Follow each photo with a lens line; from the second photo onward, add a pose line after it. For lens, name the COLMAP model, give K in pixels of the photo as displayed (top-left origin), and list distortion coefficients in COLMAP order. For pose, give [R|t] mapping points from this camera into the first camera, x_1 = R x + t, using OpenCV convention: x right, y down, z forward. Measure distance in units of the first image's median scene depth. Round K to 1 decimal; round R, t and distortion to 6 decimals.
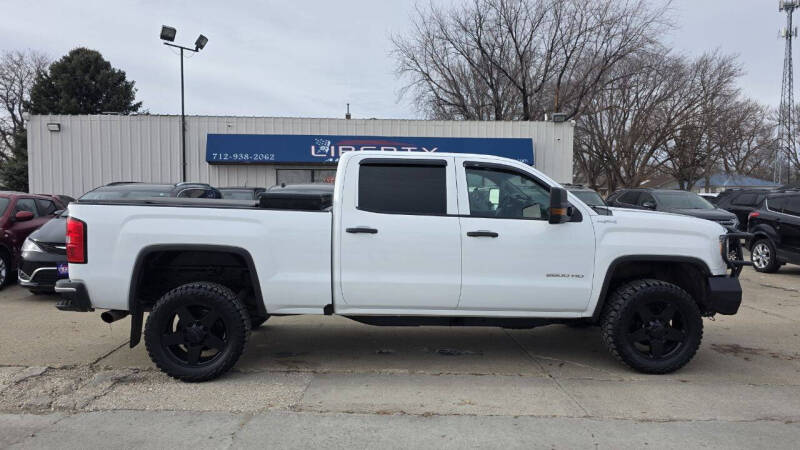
lens RADIAL K [[584.8, 0, 401.8], [0, 584.8, 226.9], [0, 0, 1]] dist [0.071664, -0.075416]
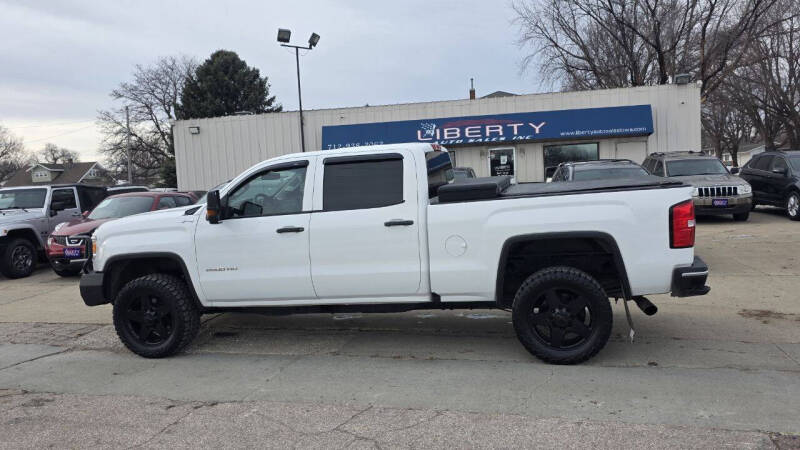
lens RADIAL K [[617.2, 0, 402.5], [0, 617.2, 224.6], [0, 0, 1]] dist [0.089196, -0.103366]
pose [[0.971897, -0.035663, -0.232690, 0.121428], [0.042430, 0.998808, 0.024140, -0.001298], [0.231552, -0.033334, 0.972251, -0.117418]]
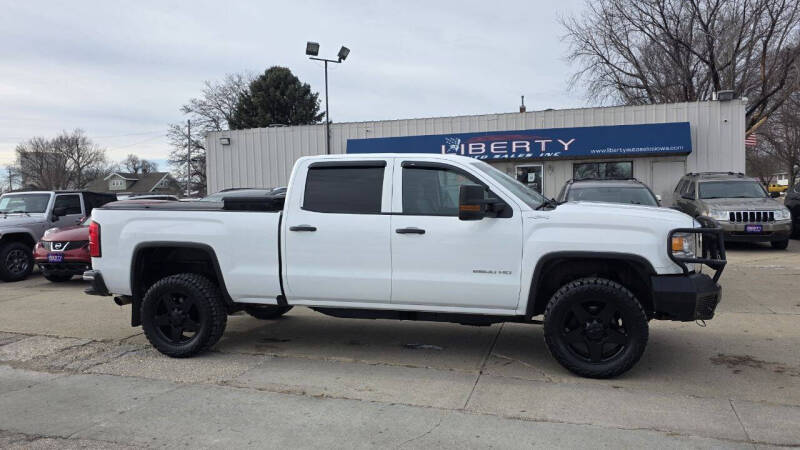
lens RADIAL K [[609.4, 0, 405.5], [0, 609.4, 225.7], [0, 0, 1]] dist [0.077228, -0.085334]
pose [[0.945824, -0.011536, -0.324474, 0.226118], [0.011354, 0.999933, -0.002453, 0.002640], [0.324481, -0.001364, 0.945891, -0.010435]]
